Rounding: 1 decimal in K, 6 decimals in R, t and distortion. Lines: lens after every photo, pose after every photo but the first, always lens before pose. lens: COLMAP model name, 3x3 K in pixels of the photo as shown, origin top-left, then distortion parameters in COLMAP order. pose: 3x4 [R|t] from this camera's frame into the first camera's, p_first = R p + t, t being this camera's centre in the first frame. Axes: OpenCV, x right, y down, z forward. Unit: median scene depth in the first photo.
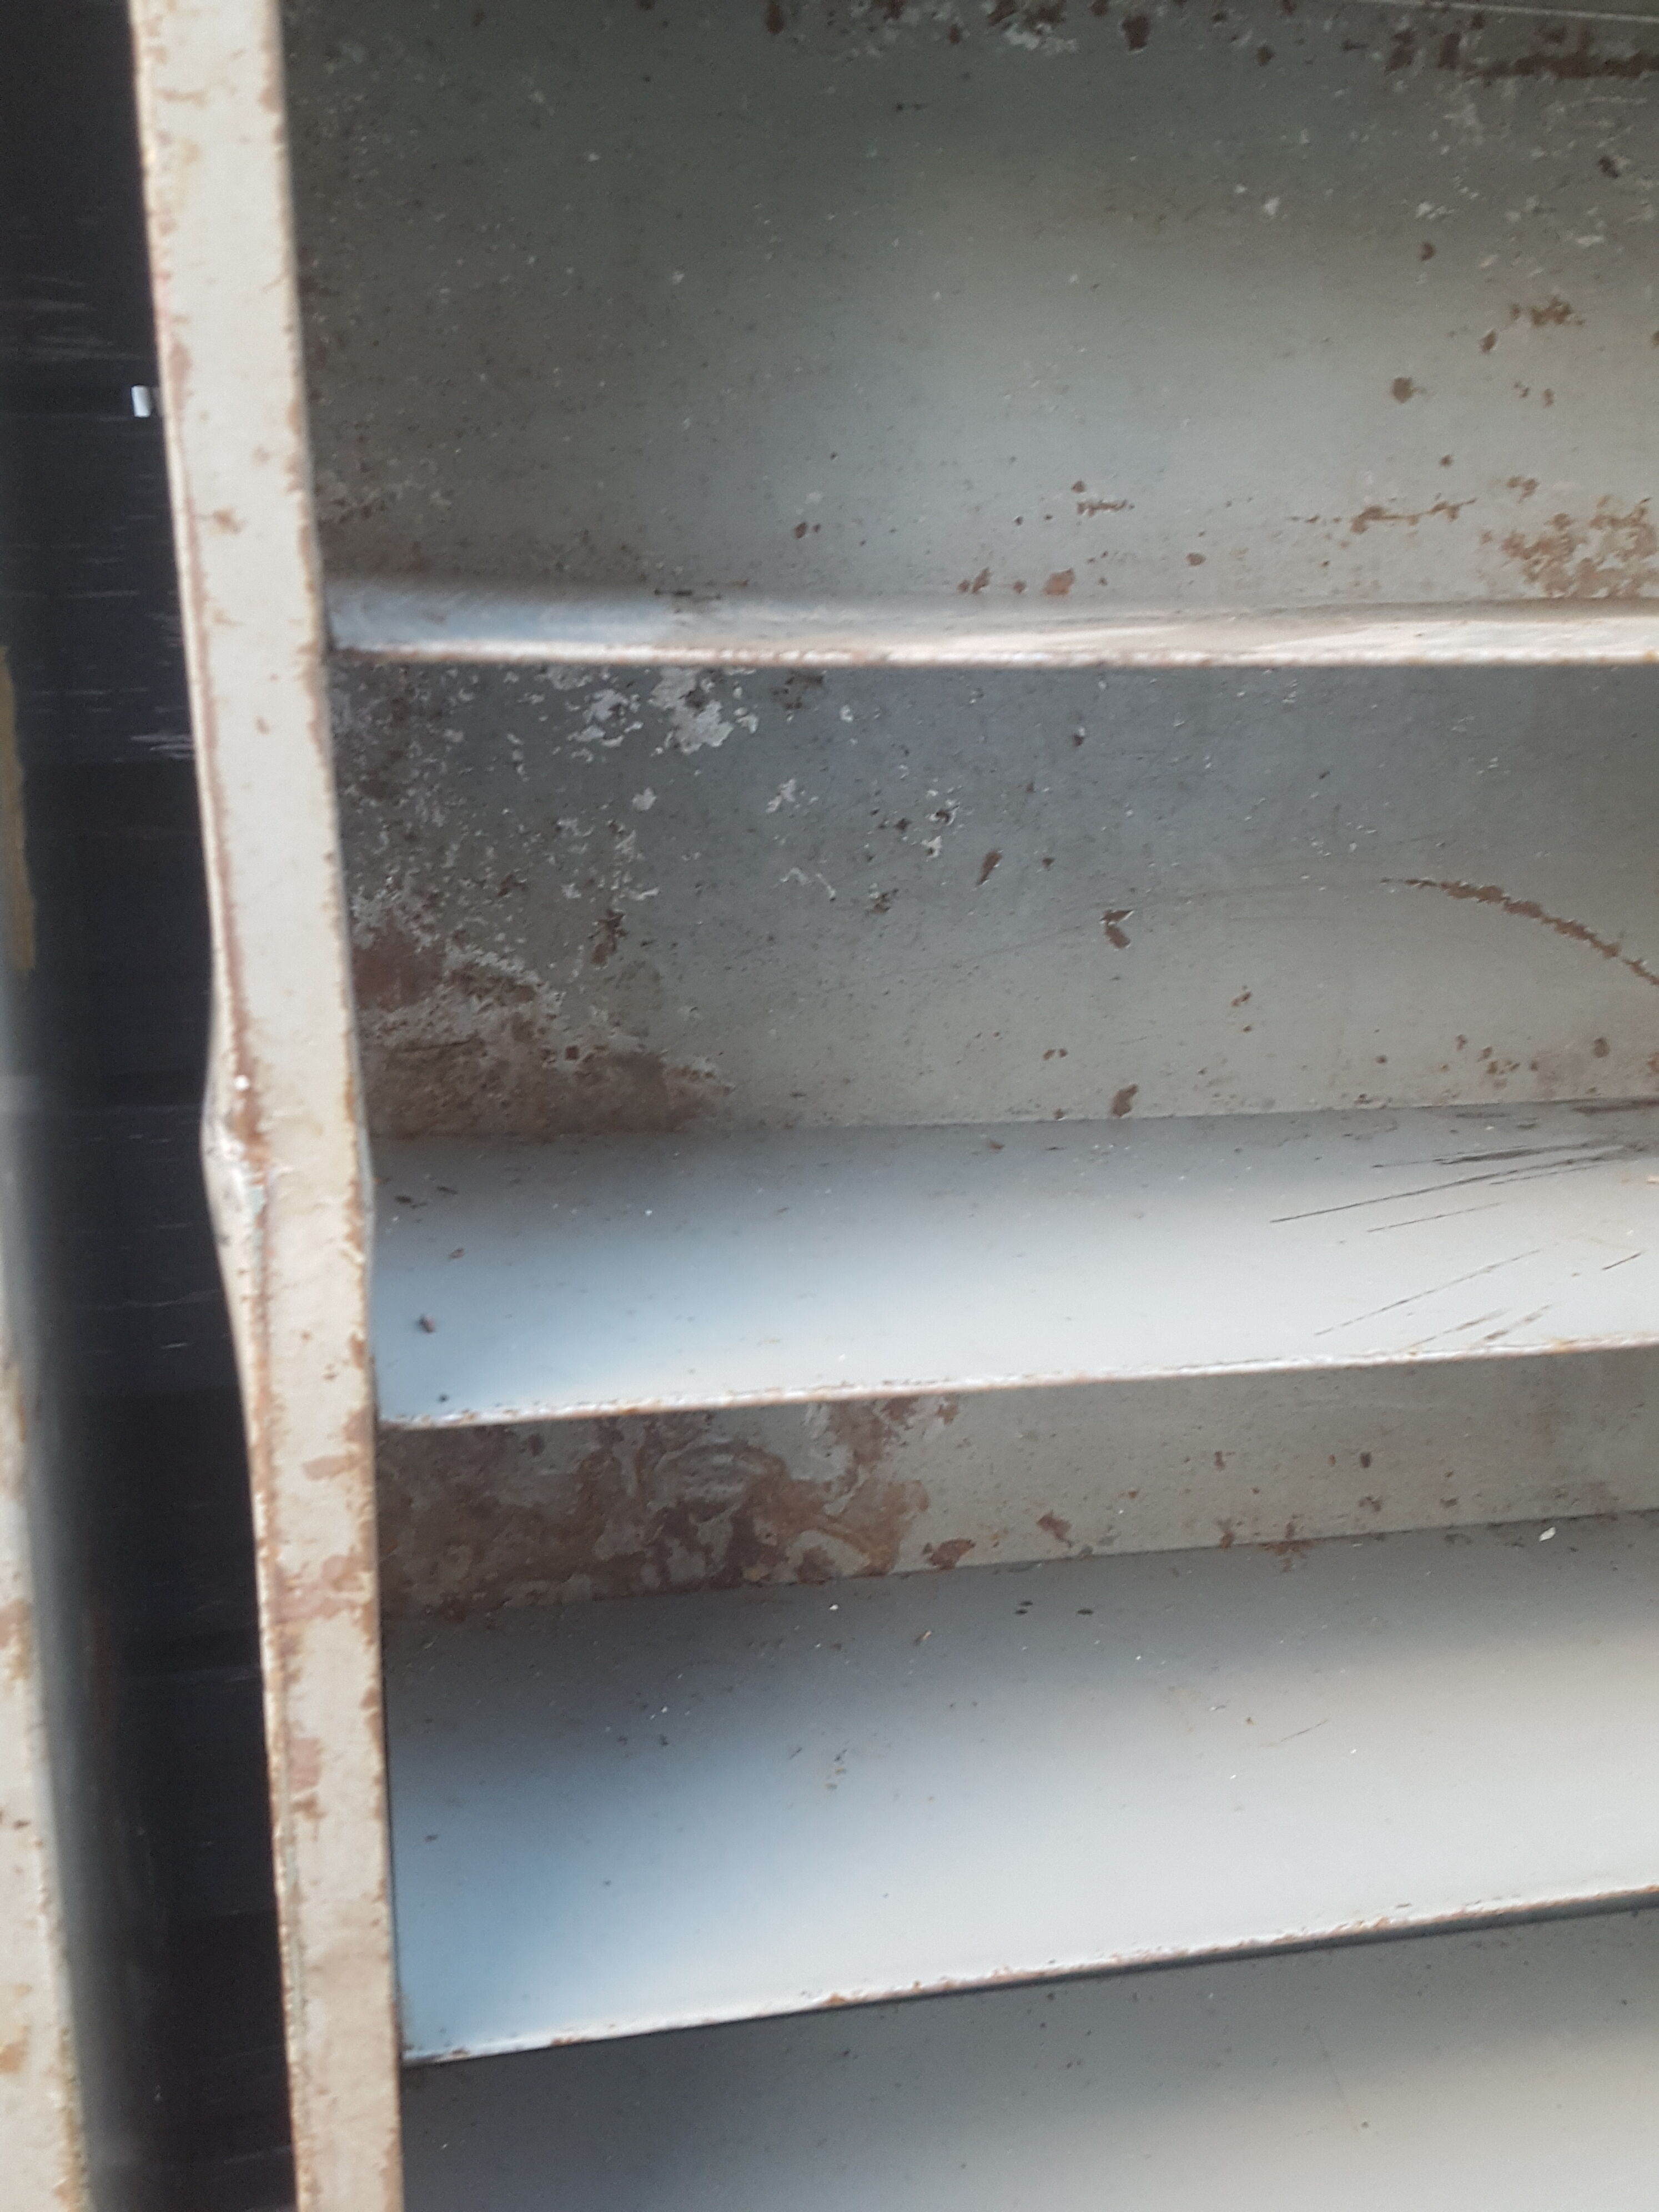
lens RADIAL K [[2150.8, 0, 829.5], [0, 2150.8, 1106.0], [0, 0, 1]] dist [0.186912, -0.349195]
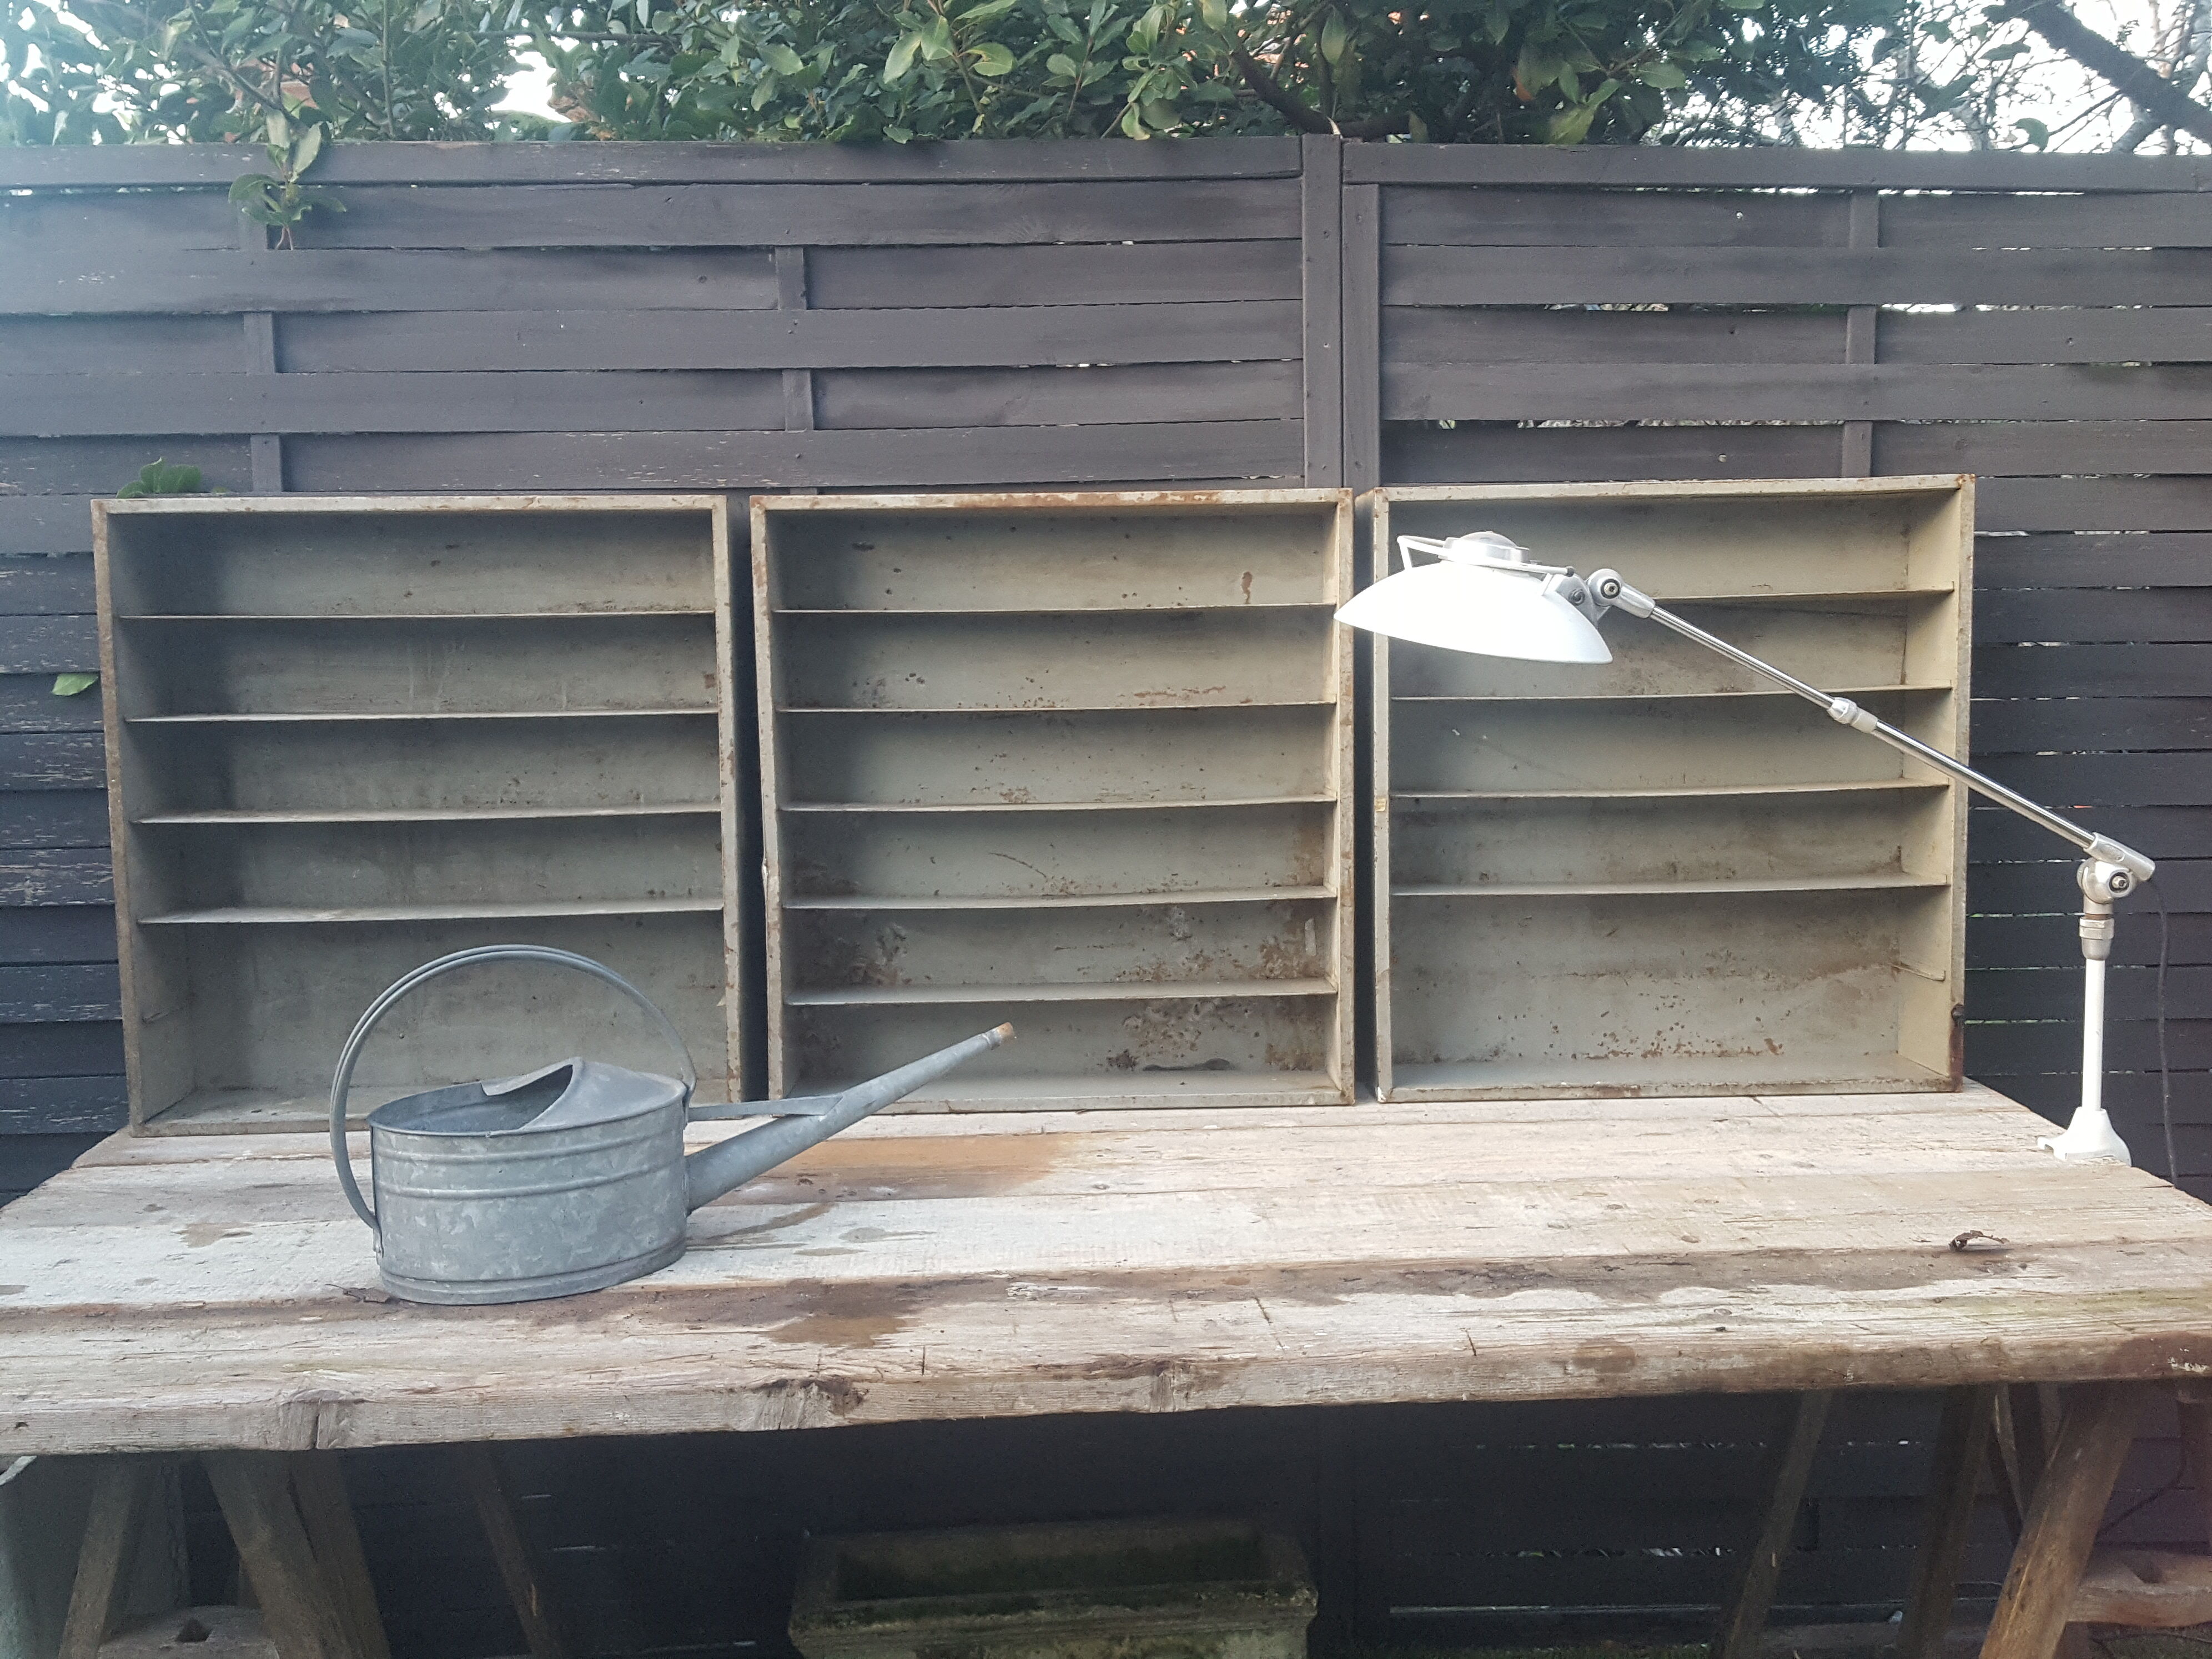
lens RADIAL K [[2150.8, 0, 1100.2], [0, 2150.8, 863.5], [0, 0, 1]] dist [0.186912, -0.349195]
pose [[0.978438, 0.000752, -0.206538, 2.568281], [-0.041072, 0.980730, -0.191003, 1.459160], [0.202415, 0.195368, 0.959614, -6.382382]]
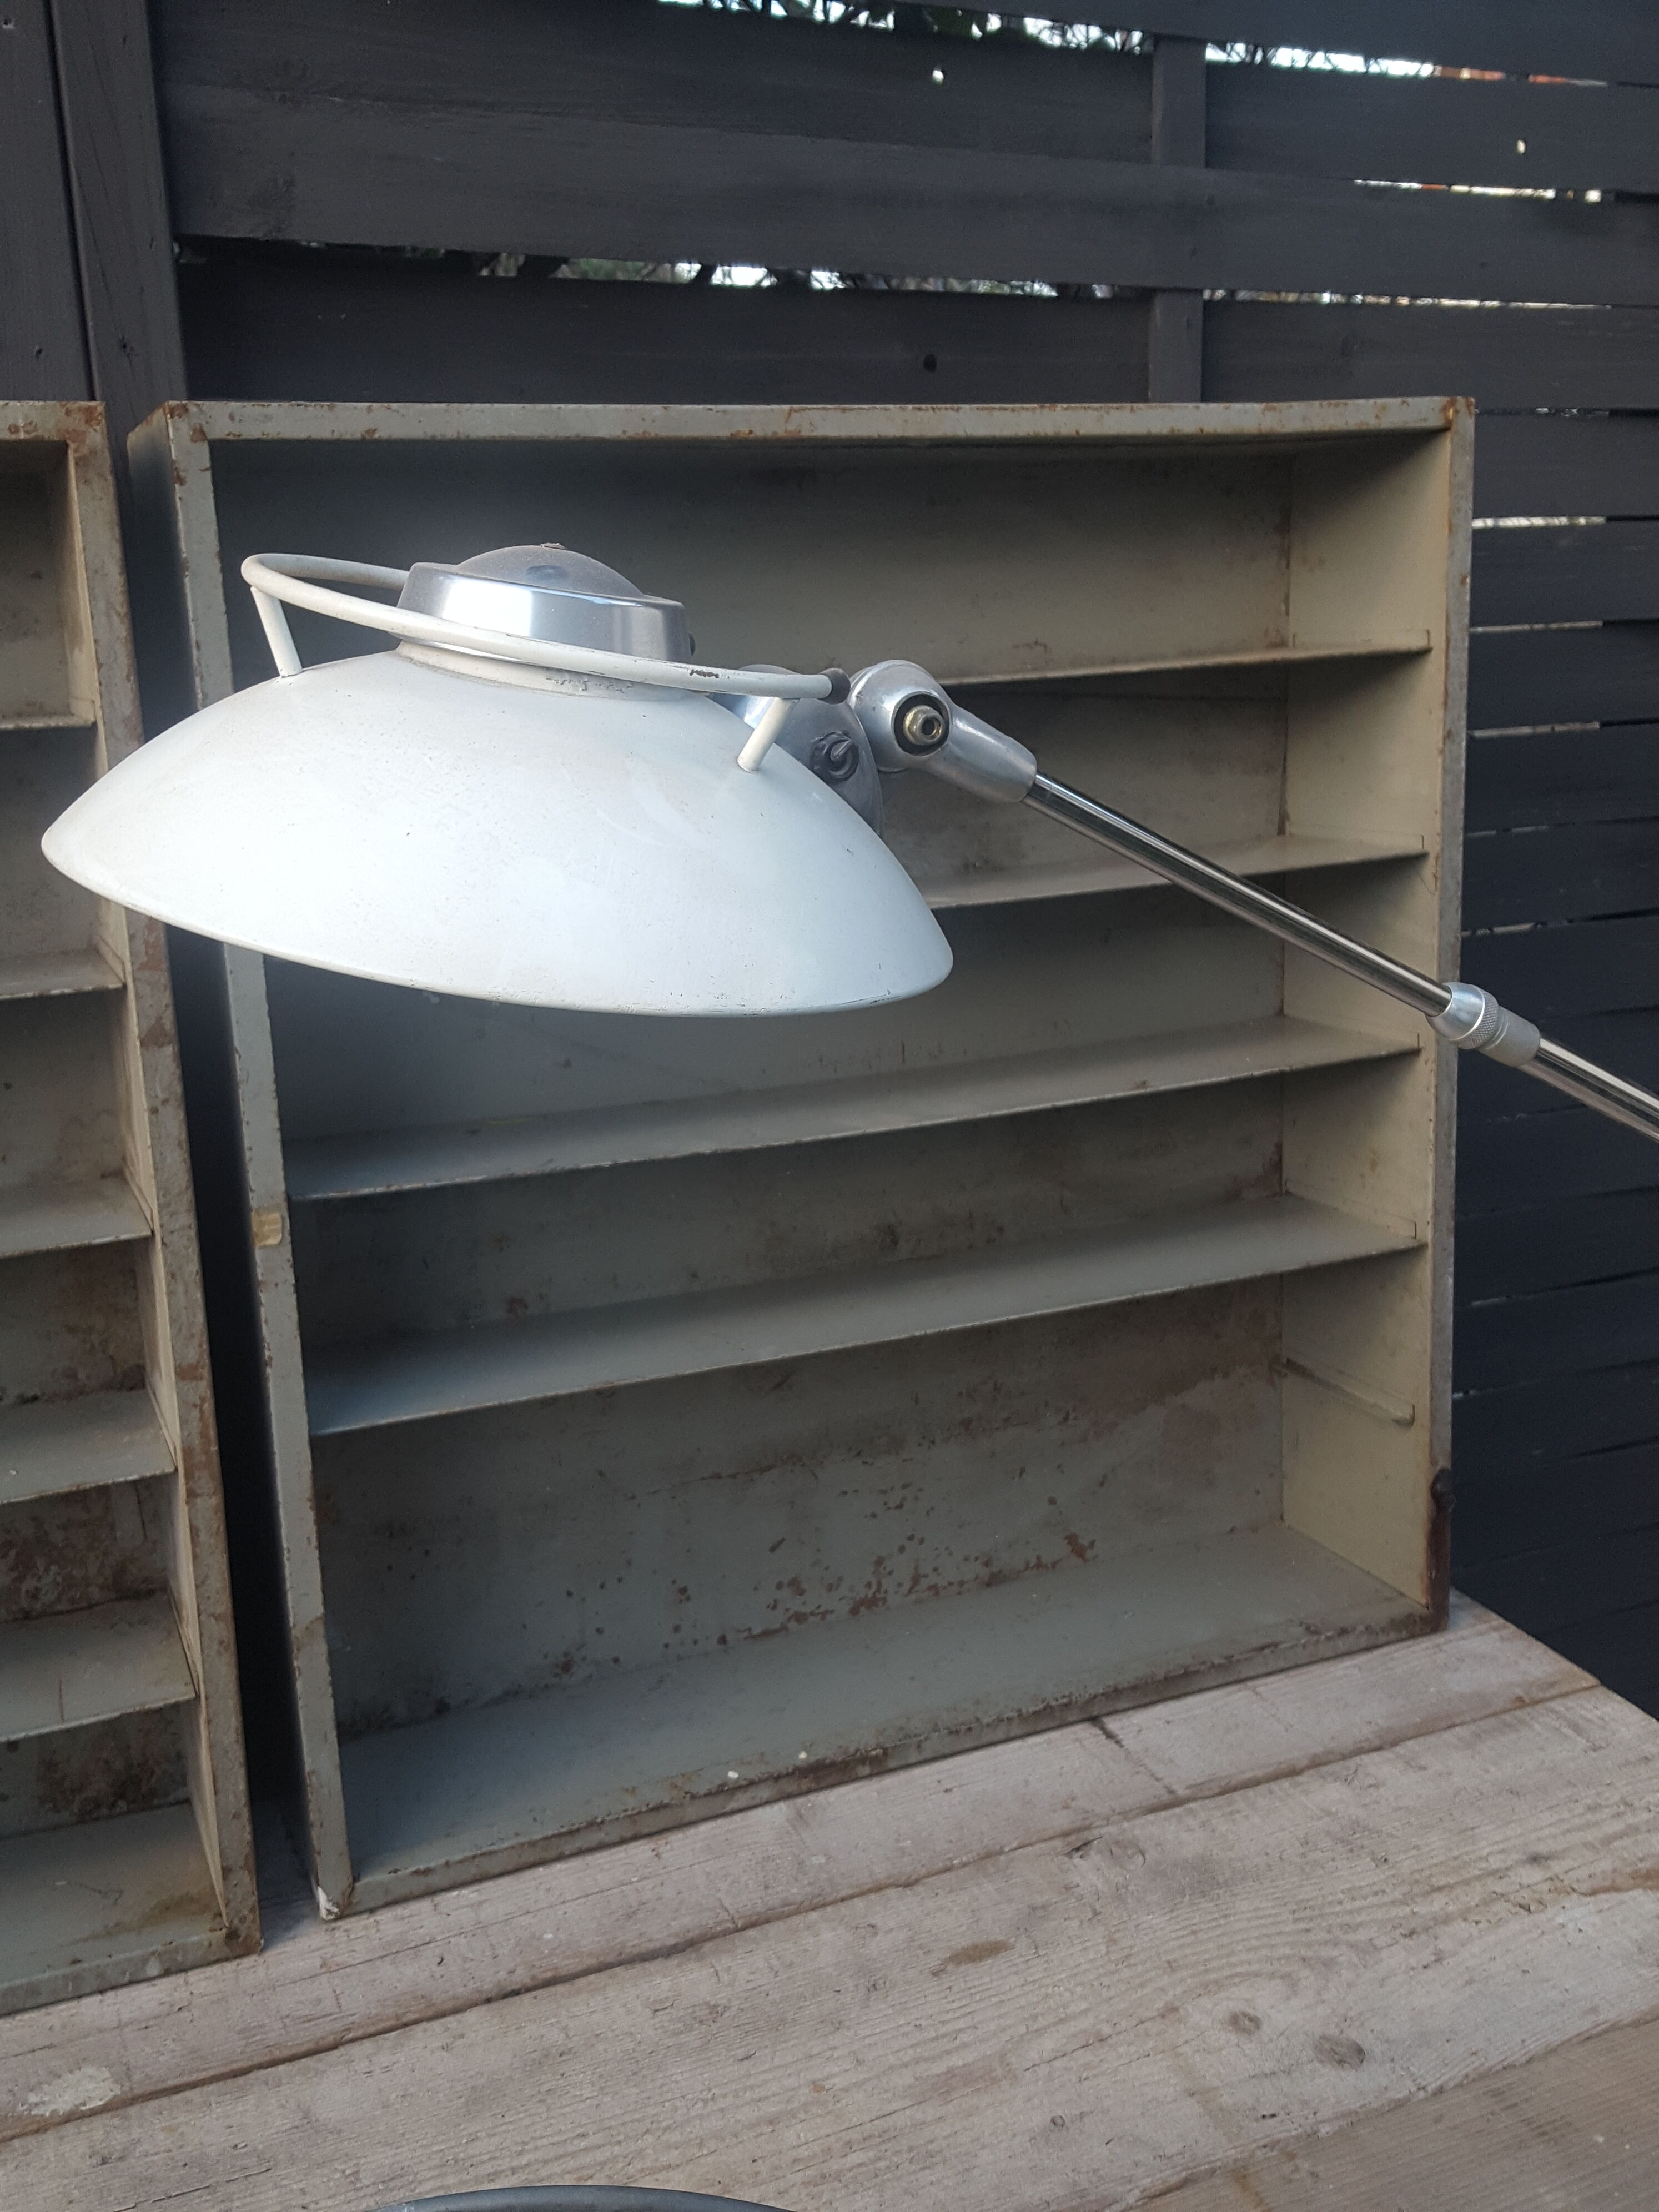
lens RADIAL K [[2222.8, 0, 815.4], [0, 2222.8, 1114.1], [0, 0, 1]] dist [0.191334, -0.406832]
pose [[0.986032, -0.075343, 0.148540, 2.247843], [0.086181, 0.993961, -0.067927, -0.195050], [-0.142525, 0.079780, 0.986571, -1.938909]]
